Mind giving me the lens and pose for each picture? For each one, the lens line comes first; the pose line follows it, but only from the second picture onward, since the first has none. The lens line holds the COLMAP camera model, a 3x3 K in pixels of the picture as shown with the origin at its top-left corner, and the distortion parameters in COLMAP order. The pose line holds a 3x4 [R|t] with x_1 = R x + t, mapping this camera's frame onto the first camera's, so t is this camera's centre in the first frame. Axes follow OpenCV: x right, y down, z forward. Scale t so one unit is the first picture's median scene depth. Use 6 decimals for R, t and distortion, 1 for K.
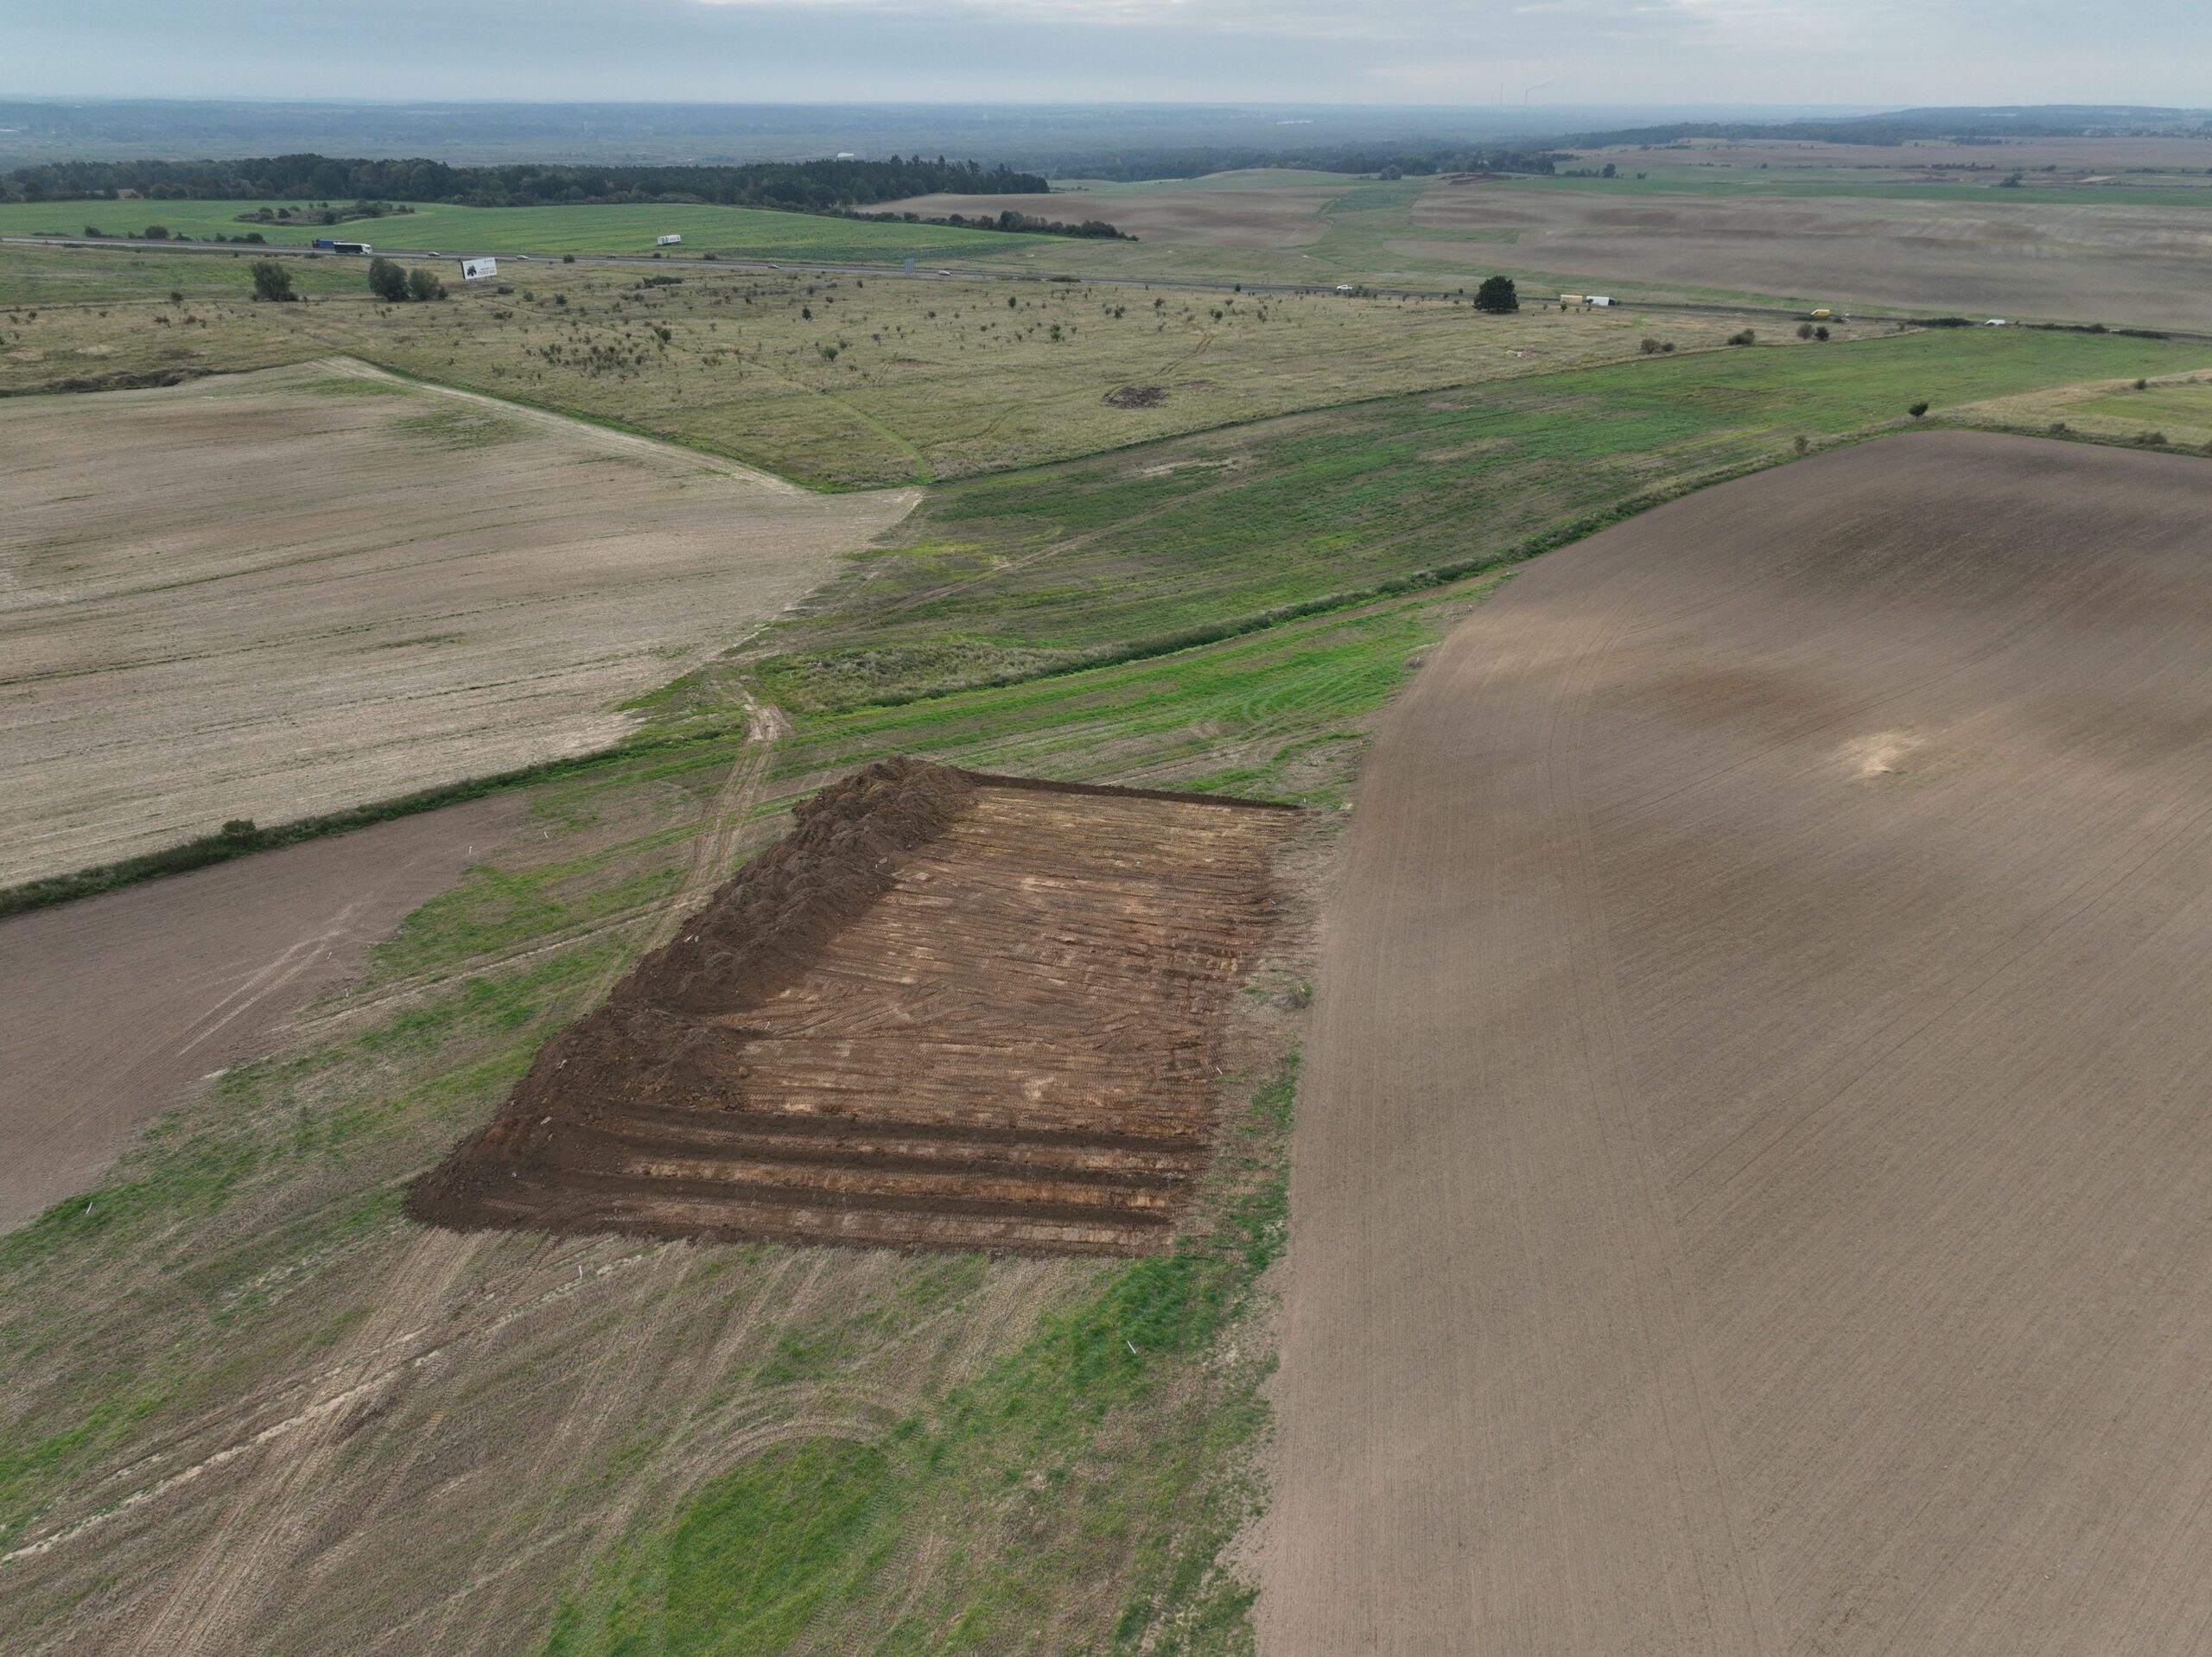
lens RADIAL K [[1584.6, 0, 1106.0], [0, 1584.6, 828.5], [0, 0, 1]] dist [-0.001696, 0.022330]
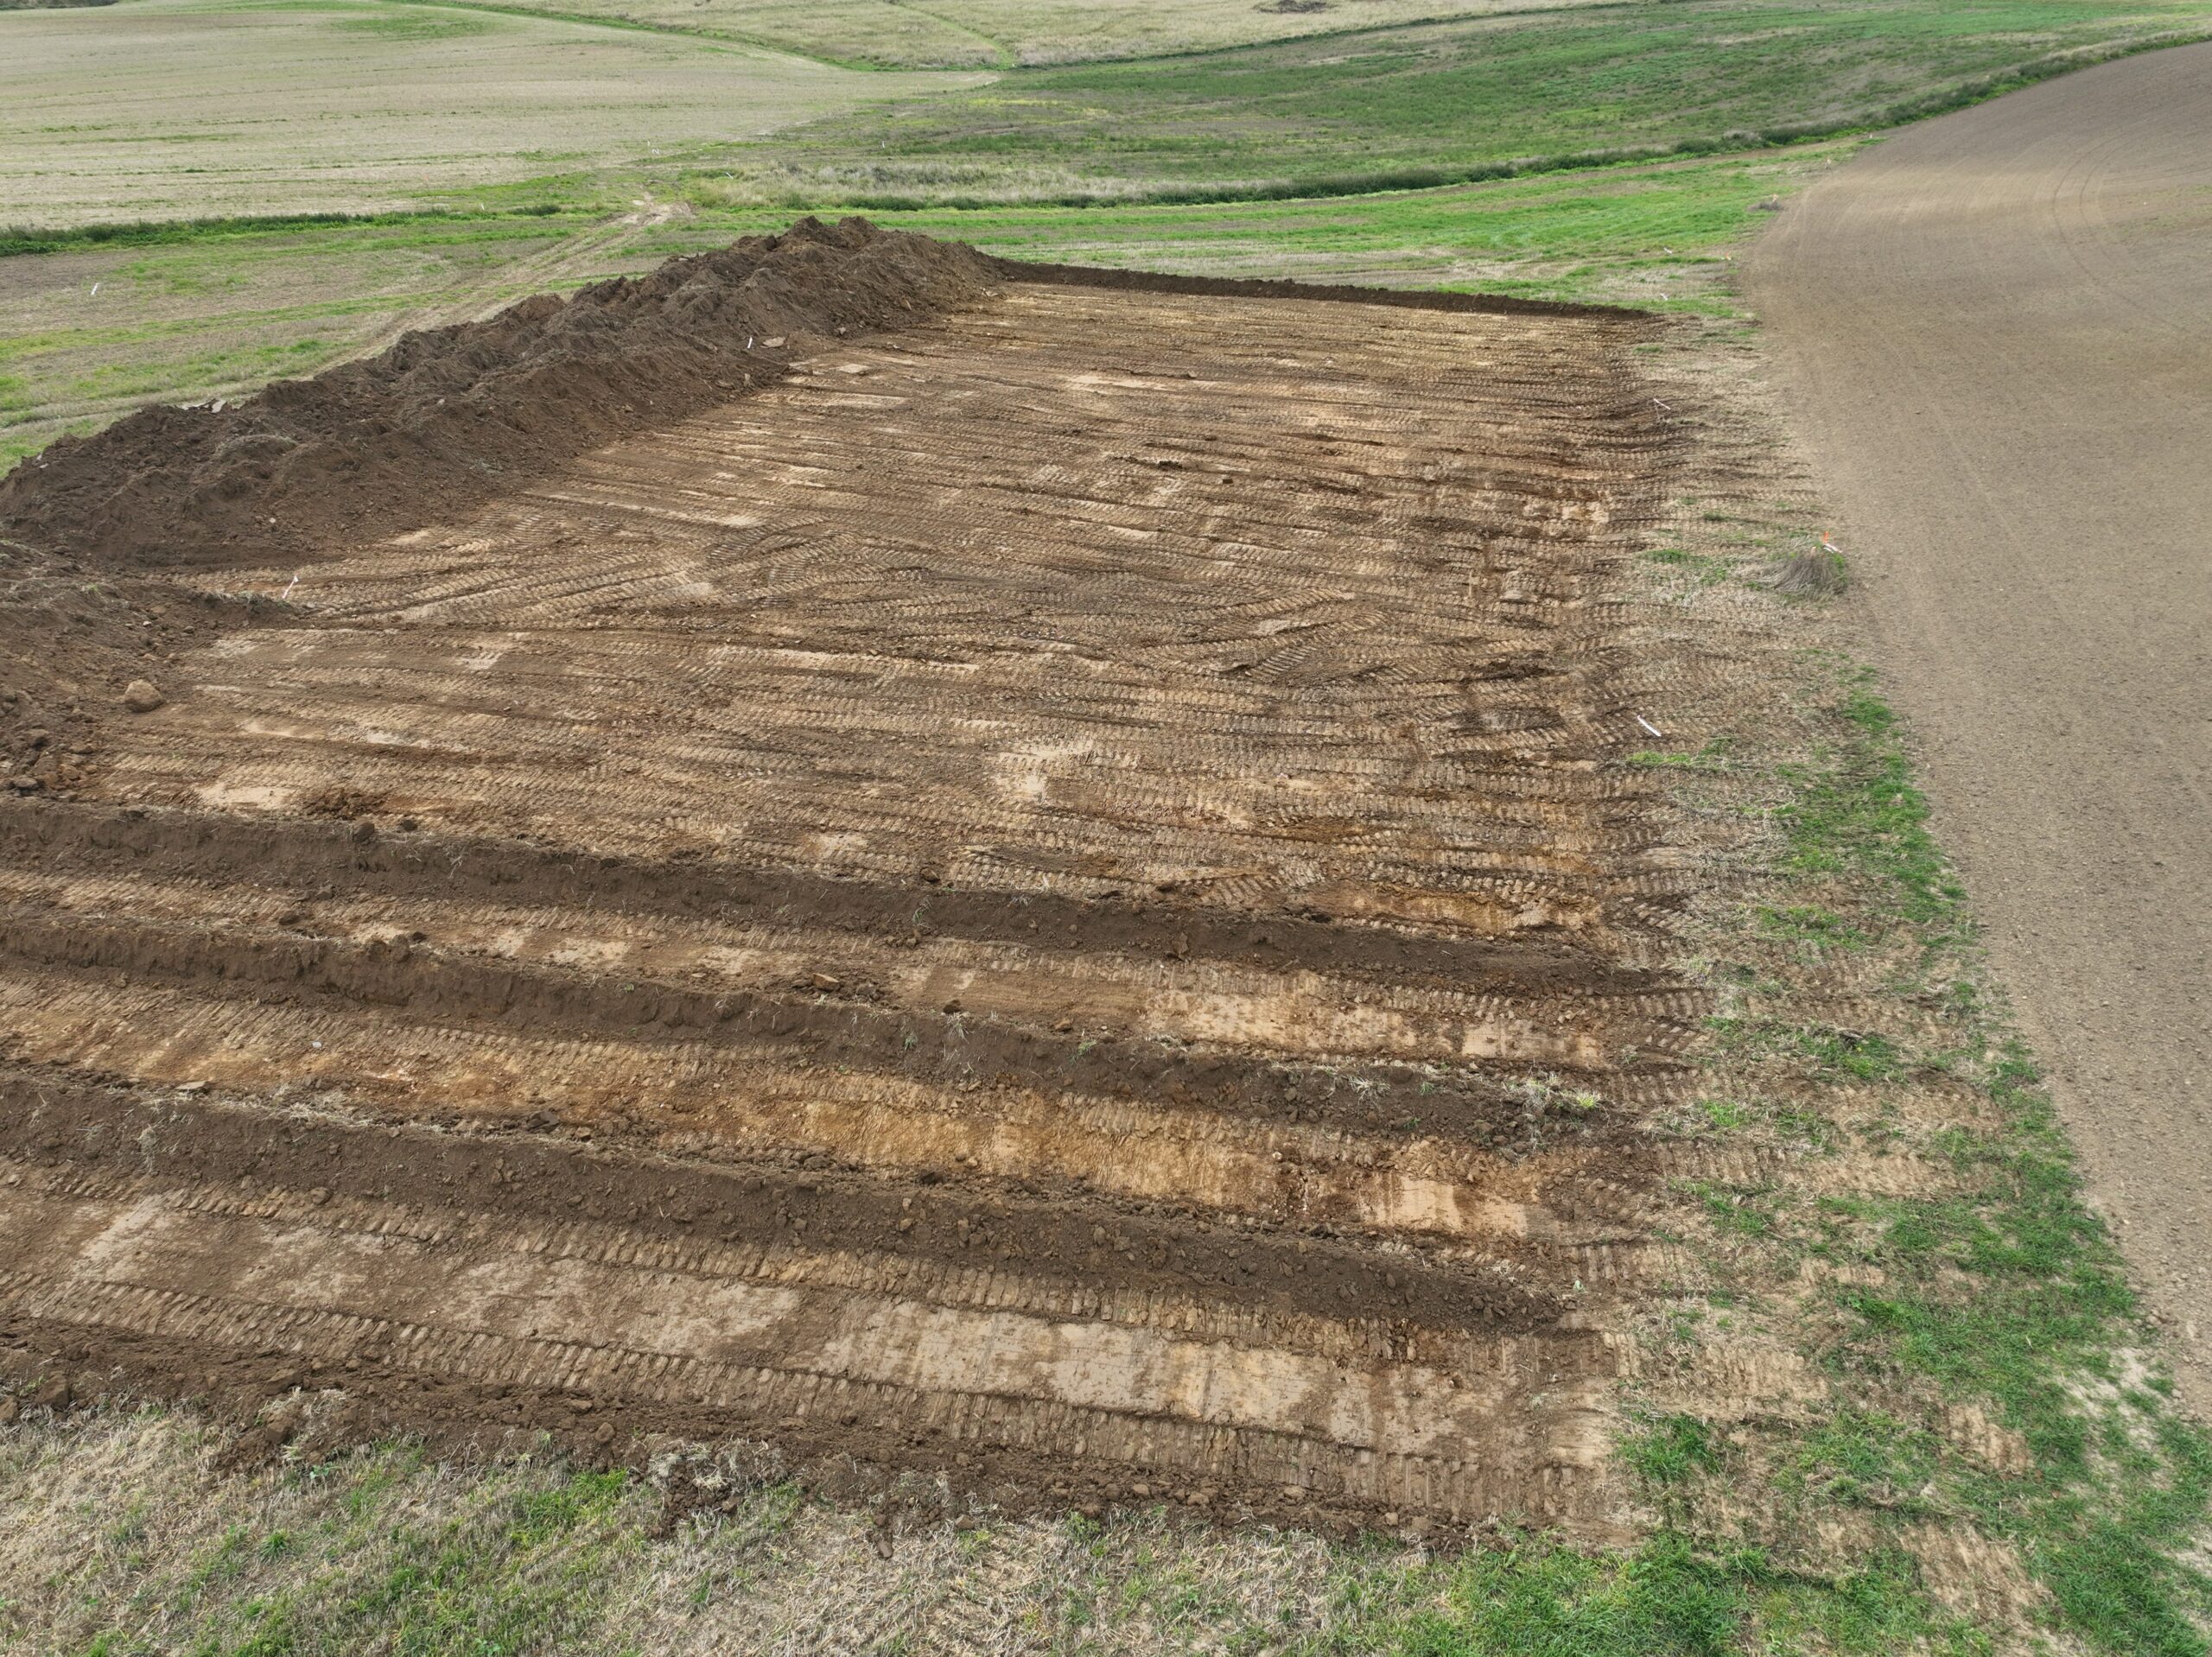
lens RADIAL K [[1584.6, 0, 1106.0], [0, 1584.6, 828.5], [0, 0, 1]] dist [-0.001696, 0.022330]
pose [[0.996645, 0.033722, -0.074569, -0.005772], [-0.025587, 0.993879, 0.107474, 0.122660], [0.077737, -0.105205, 0.991407, 0.600801]]
